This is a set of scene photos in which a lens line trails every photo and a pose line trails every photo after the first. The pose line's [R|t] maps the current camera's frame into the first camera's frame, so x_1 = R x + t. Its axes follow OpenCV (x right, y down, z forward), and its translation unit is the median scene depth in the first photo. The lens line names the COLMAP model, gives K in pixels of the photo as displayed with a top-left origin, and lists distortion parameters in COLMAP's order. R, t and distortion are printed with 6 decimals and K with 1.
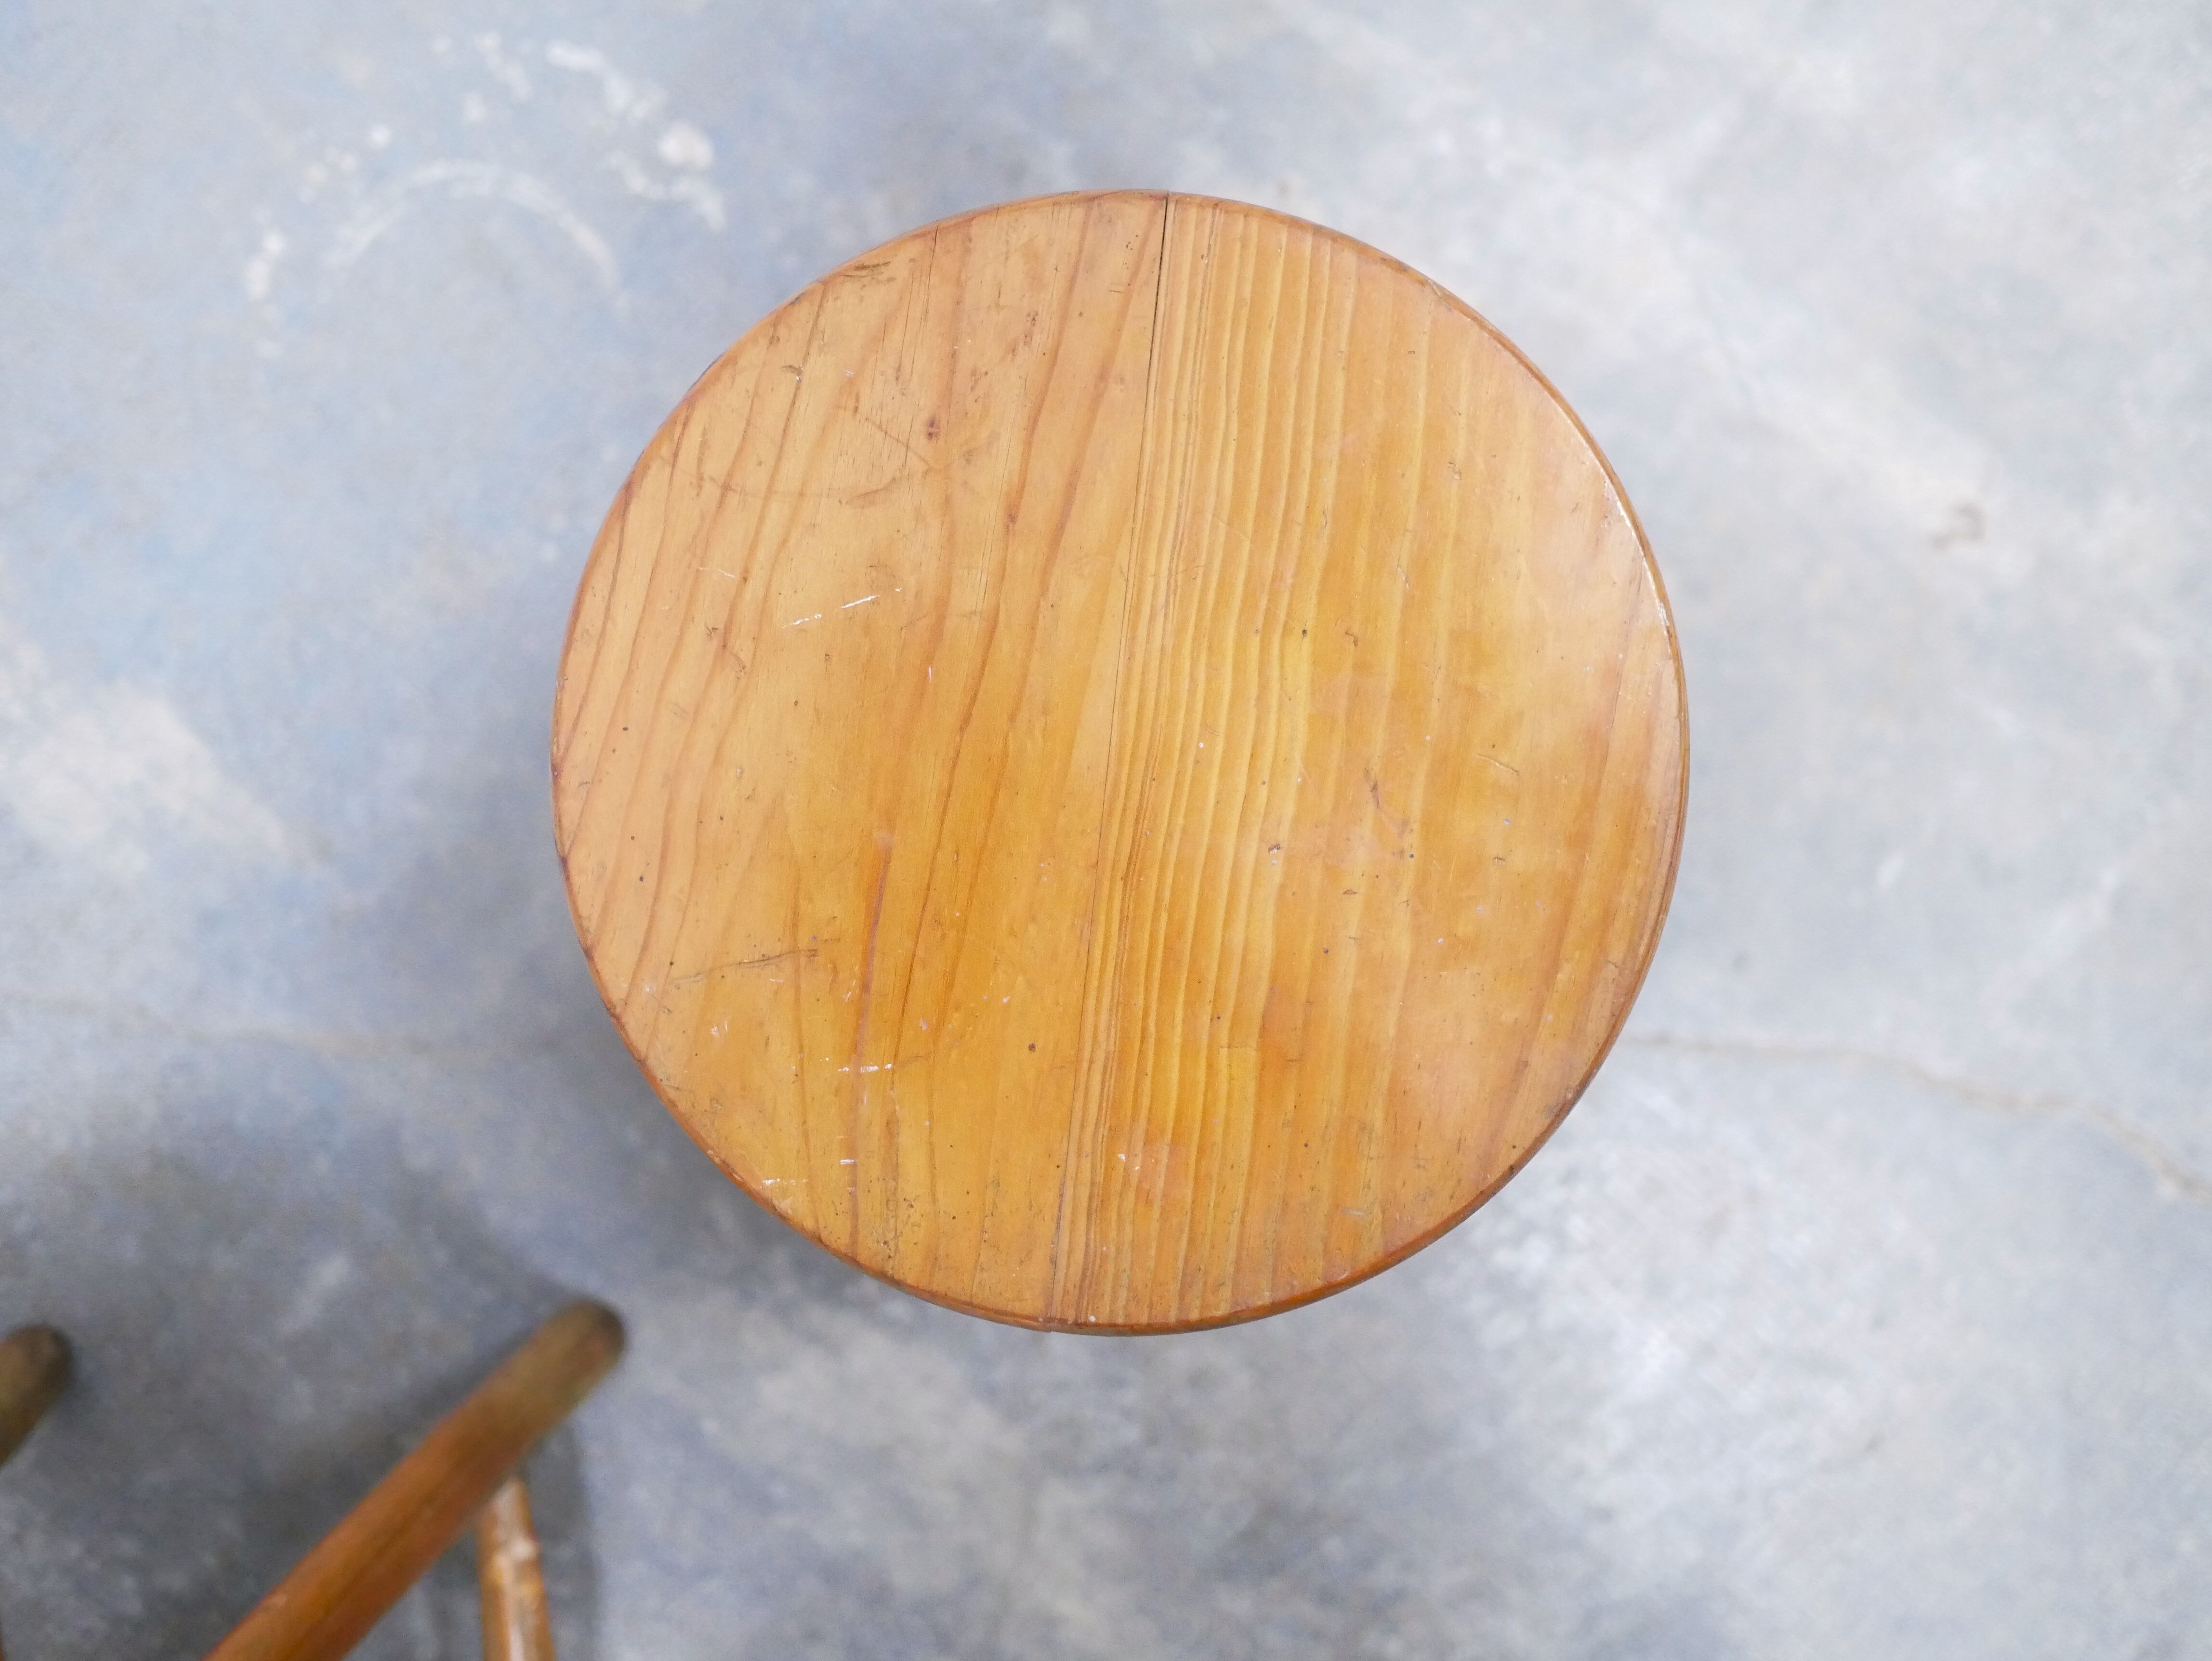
lens RADIAL K [[2549.8, 0, 1148.2], [0, 2549.8, 829.0], [0, 0, 1]] dist [-0.013455, -0.026798]
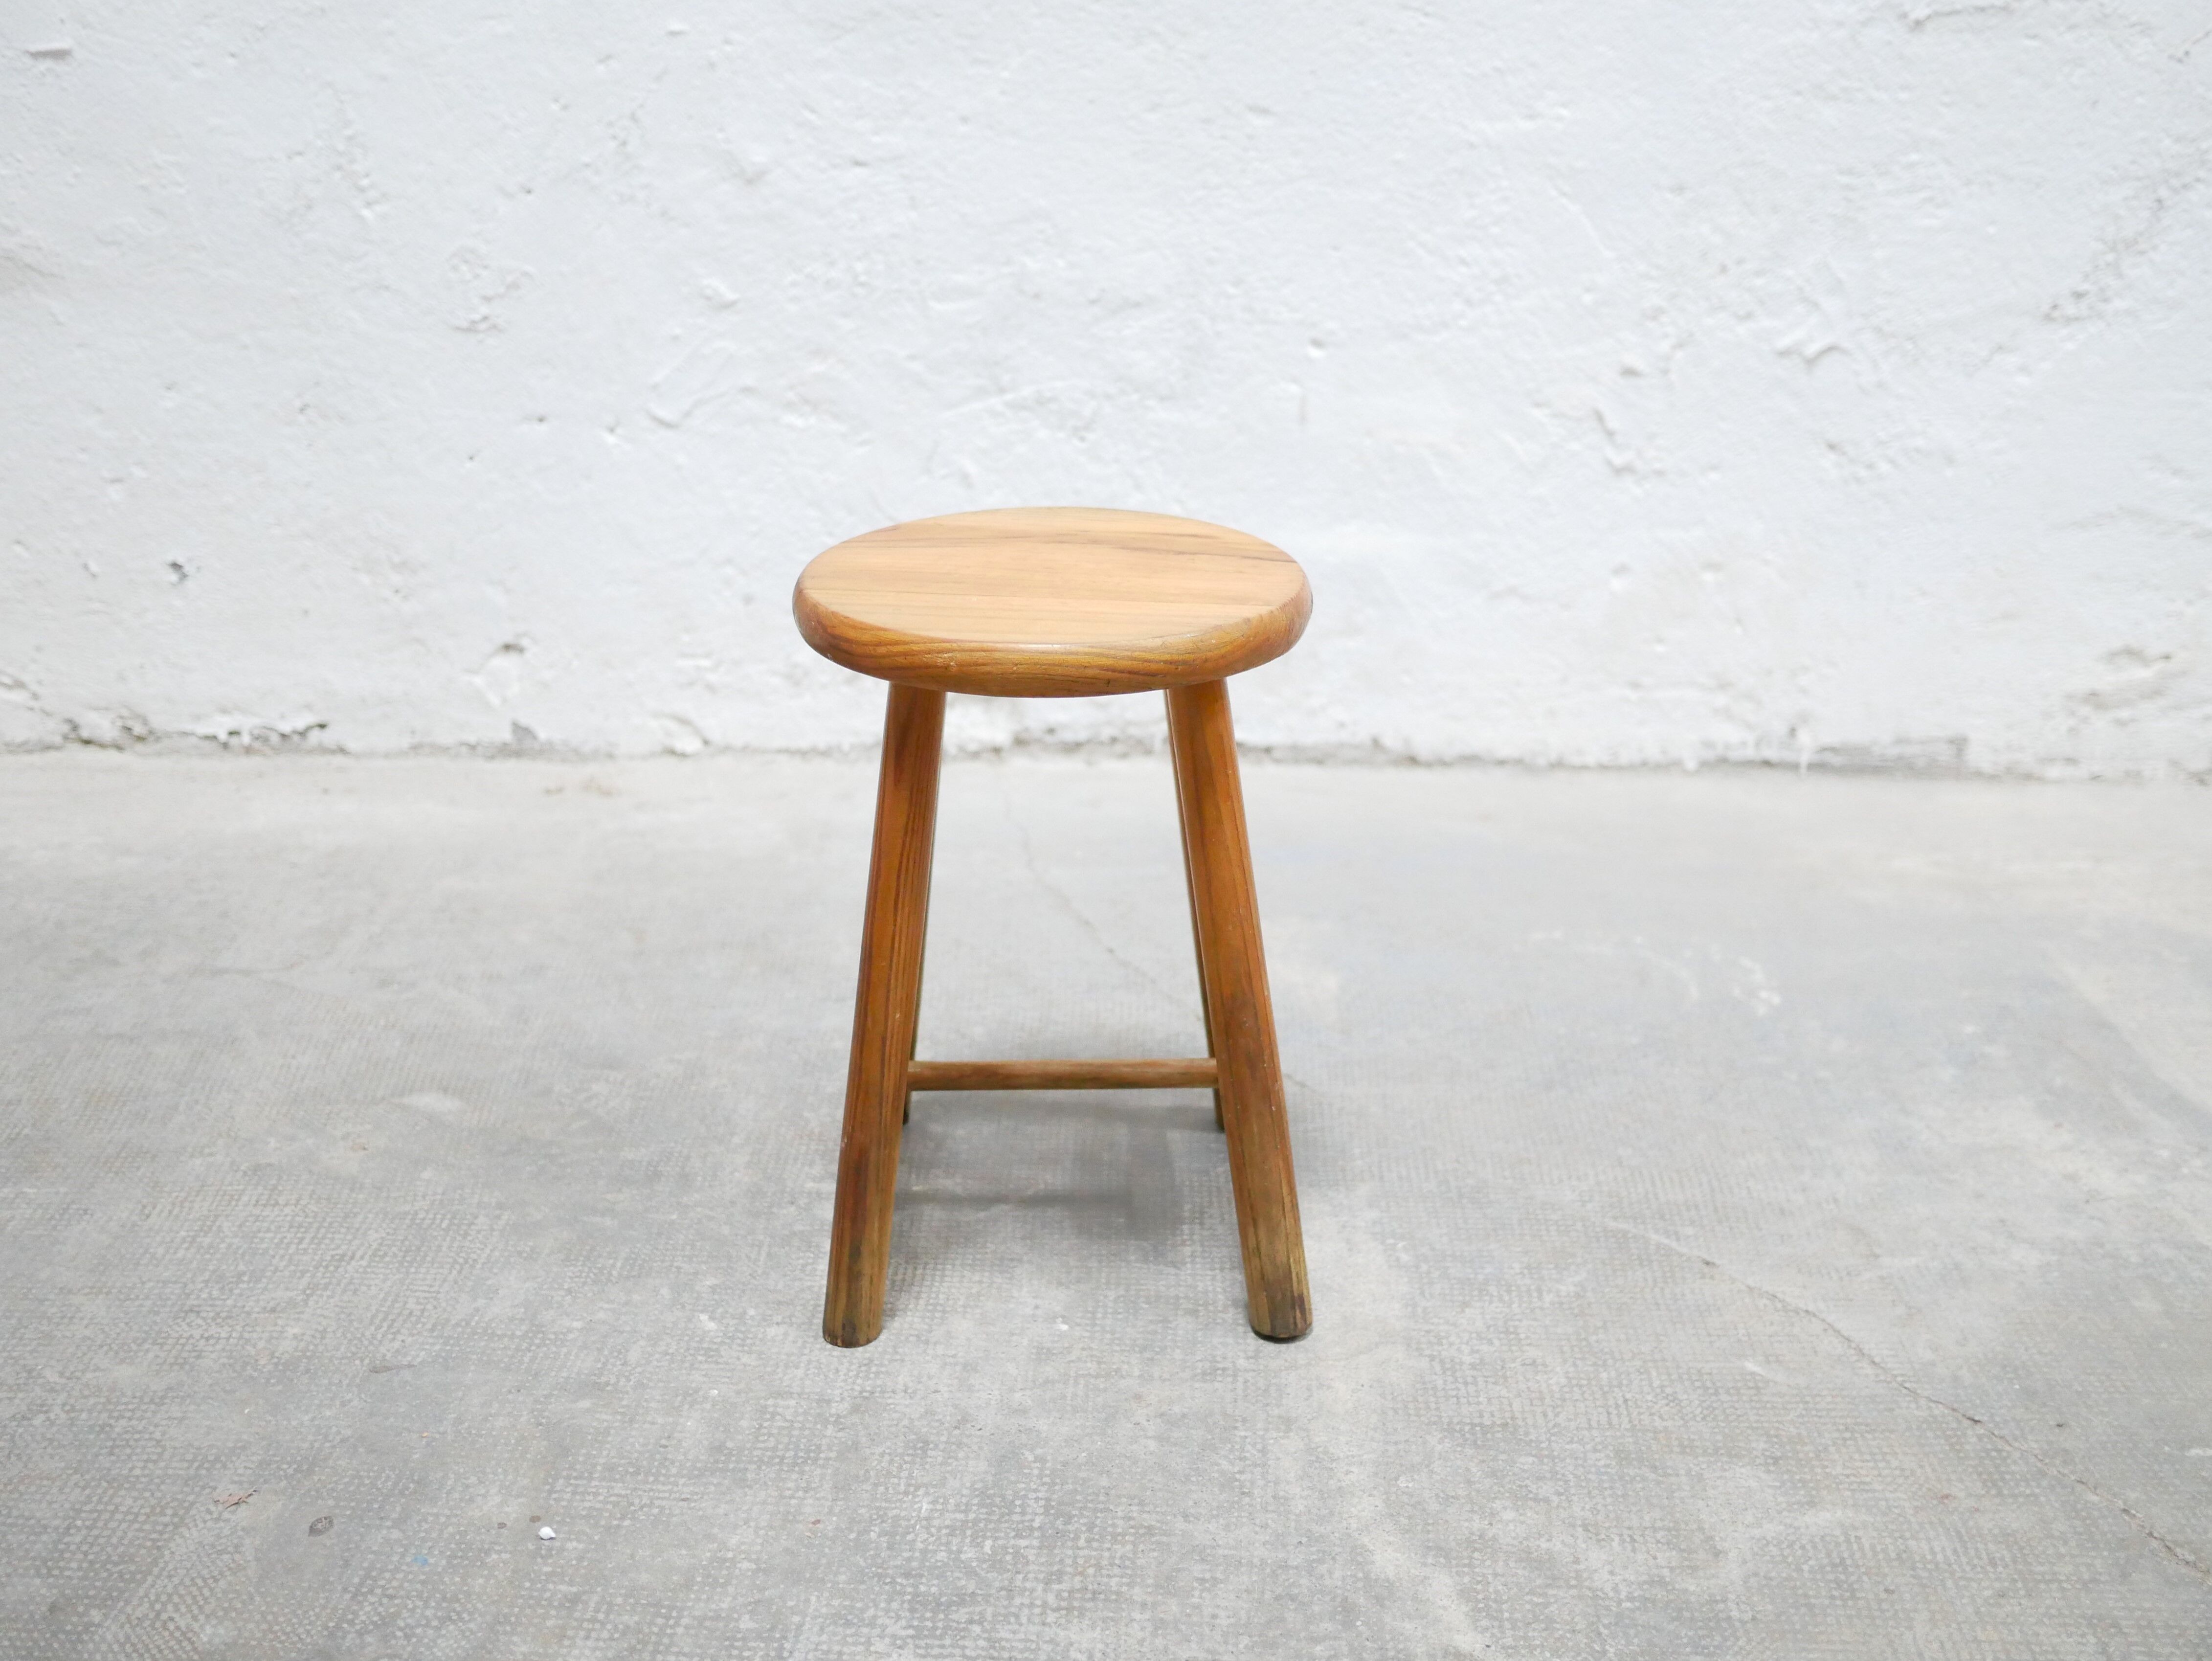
lens RADIAL K [[2561.6, 0, 1100.8], [0, 2561.6, 824.6], [0, 0, 1]] dist [-0.021528, 0.033941]
pose [[0.643477, 0.321201, -0.694814, 0.725736], [-0.763119, 0.198177, -0.615122, 1.172894], [-0.059881, 0.926043, 0.372637, 0.245185]]
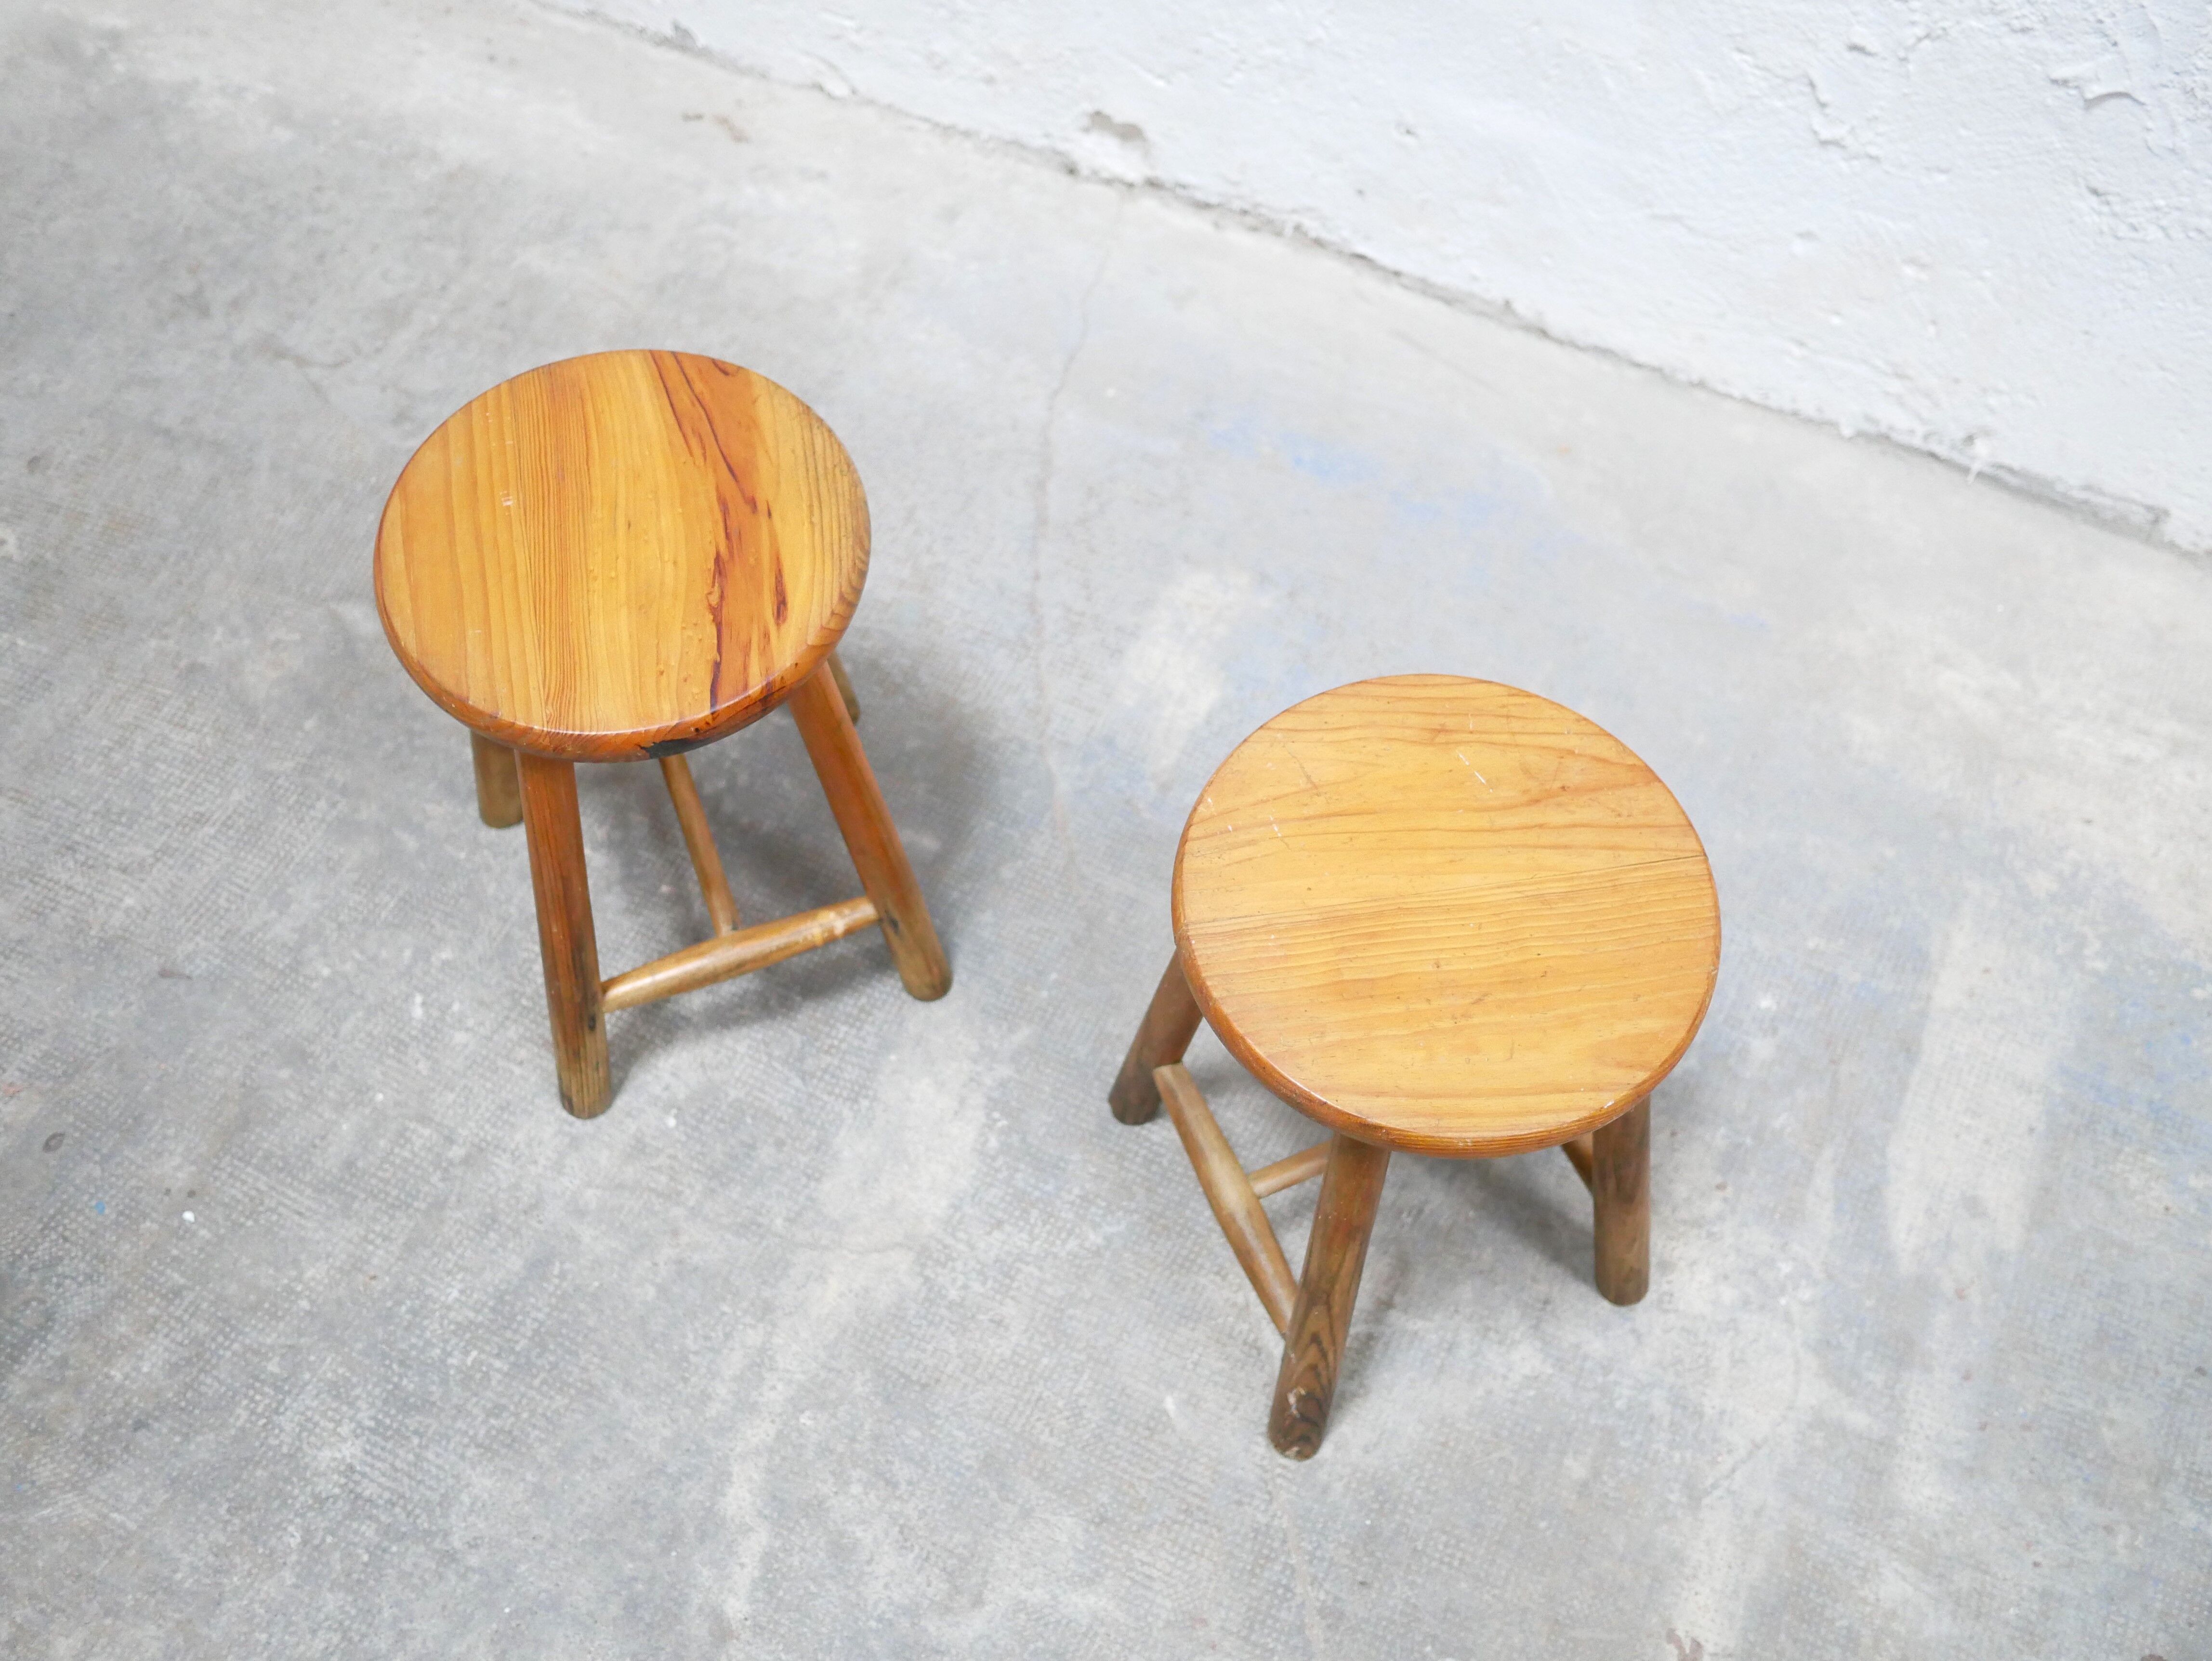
lens RADIAL K [[2515.5, 0, 1078.0], [0, 2515.5, 846.4], [0, 0, 1]] dist [-0.013536, 0.010843]
pose [[0.262379, 0.845777, -0.464562, 0.503899], [-0.964132, 0.209770, -0.162625, 0.359477], [-0.040093, 0.490568, 0.870480, -0.489151]]
